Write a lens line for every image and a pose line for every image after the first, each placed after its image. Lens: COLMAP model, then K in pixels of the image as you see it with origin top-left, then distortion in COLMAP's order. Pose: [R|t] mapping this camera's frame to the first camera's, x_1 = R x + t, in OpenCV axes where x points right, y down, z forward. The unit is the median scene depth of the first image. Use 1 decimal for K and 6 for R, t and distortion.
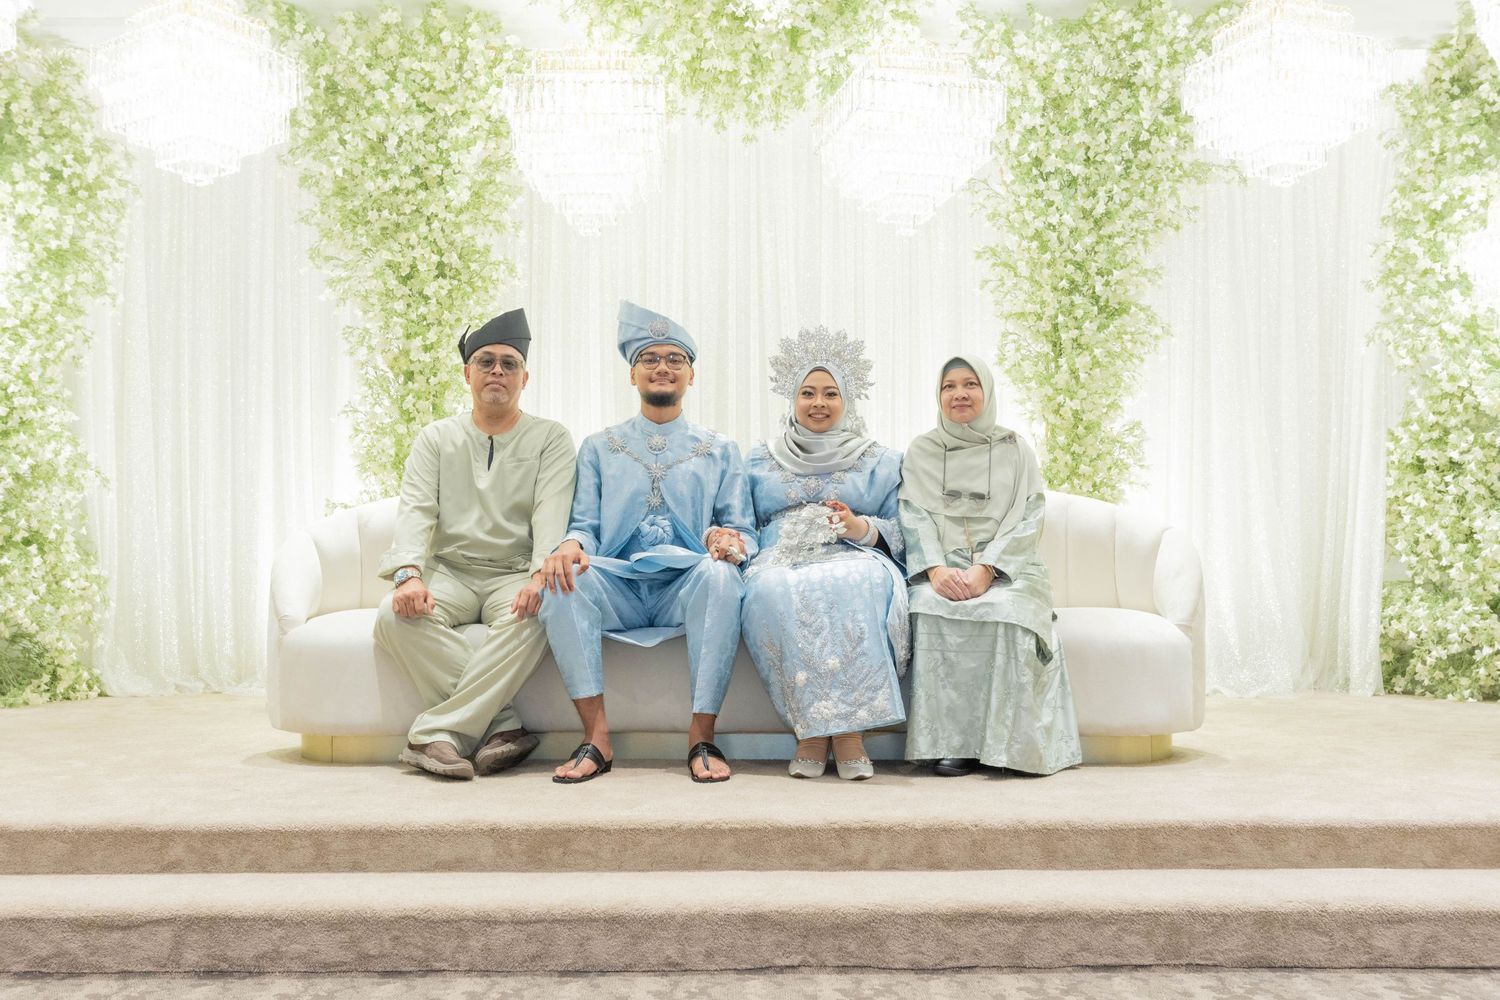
lens RADIAL K [[1398.5, 0, 755.0], [0, 1398.5, 519.0], [0, 0, 1]] dist [0.006626, 0.000000]
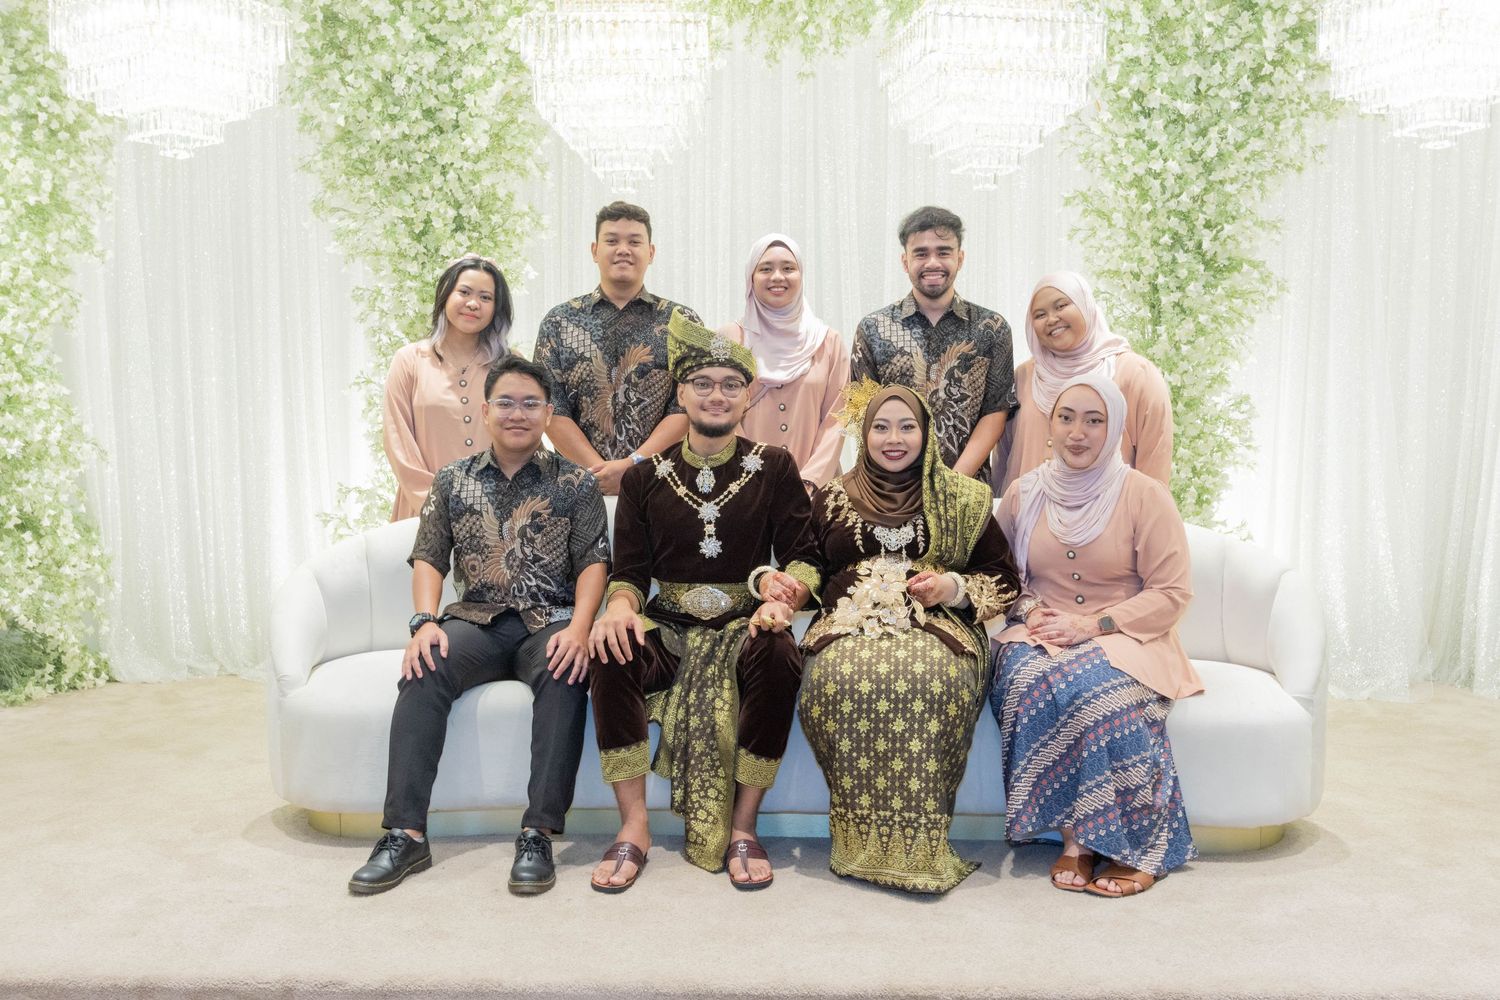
lens RADIAL K [[1433.5, 0, 744.5], [0, 1433.5, 490.7], [0, 0, 1]] dist [0.005990, 0.000000]
pose [[0.999001, 0.003776, -0.044526, -0.001205], [0.000866, 0.994599, 0.103787, -0.105368], [0.044677, -0.103722, 0.993602, 0.083960]]
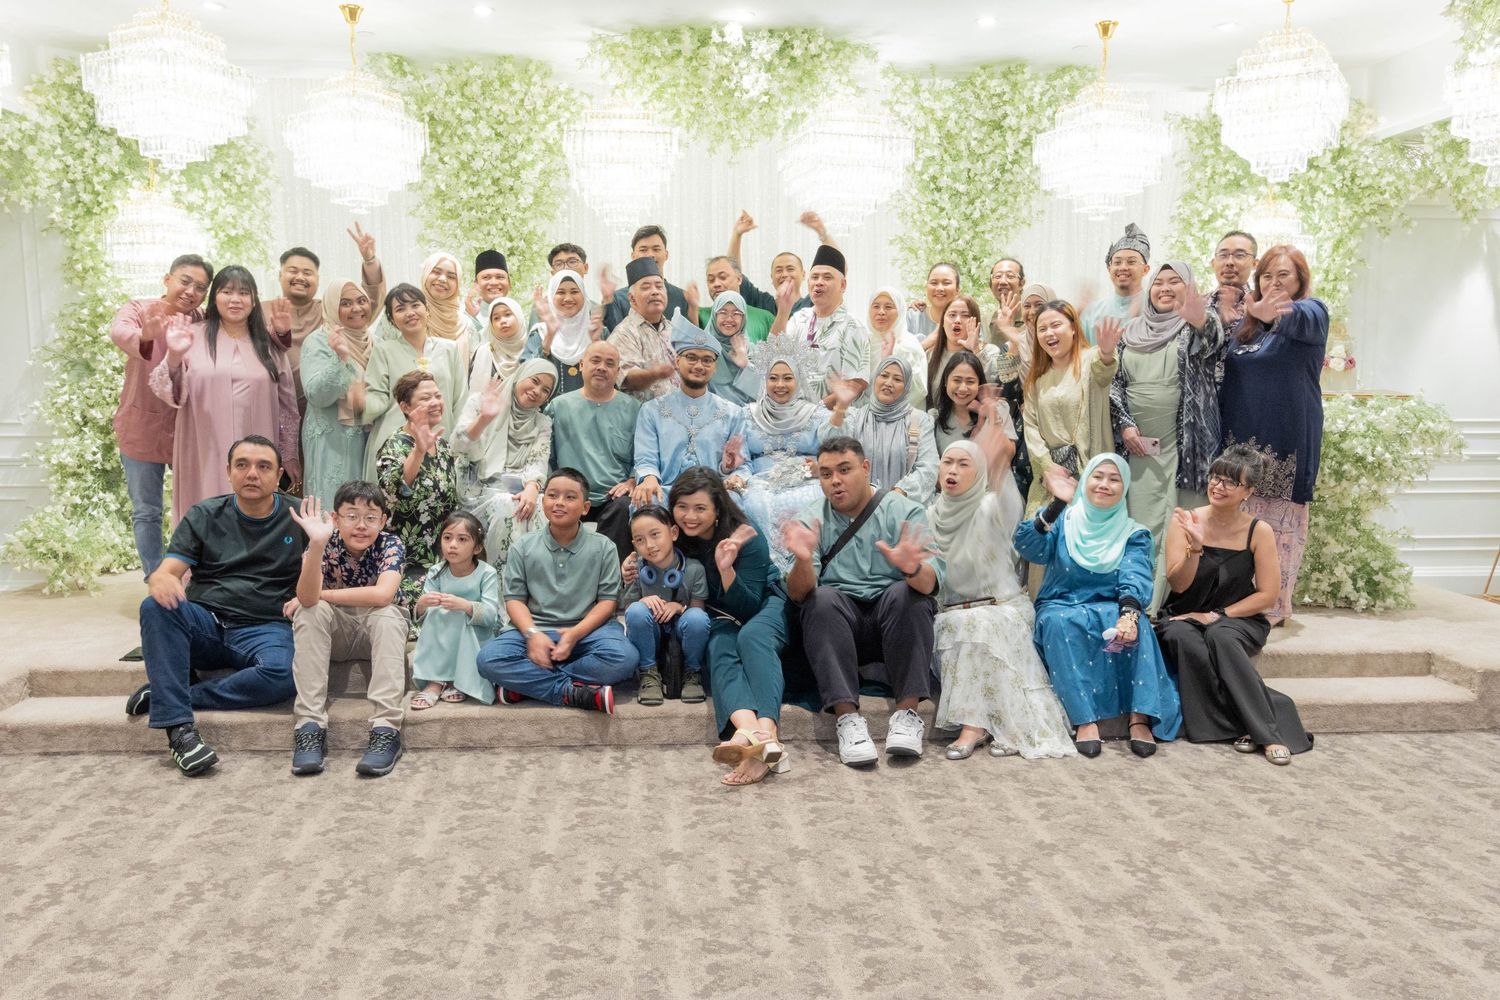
lens RADIAL K [[1201.8, 0, 742.3], [0, 1201.8, 509.8], [0, 0, 1]] dist [0.015271, -0.008240]
pose [[0.998560, -0.002635, 0.053584, -0.059757], [-0.005613, 0.988181, 0.153188, -0.109679], [-0.053354, -0.153269, 0.986743, -0.250119]]
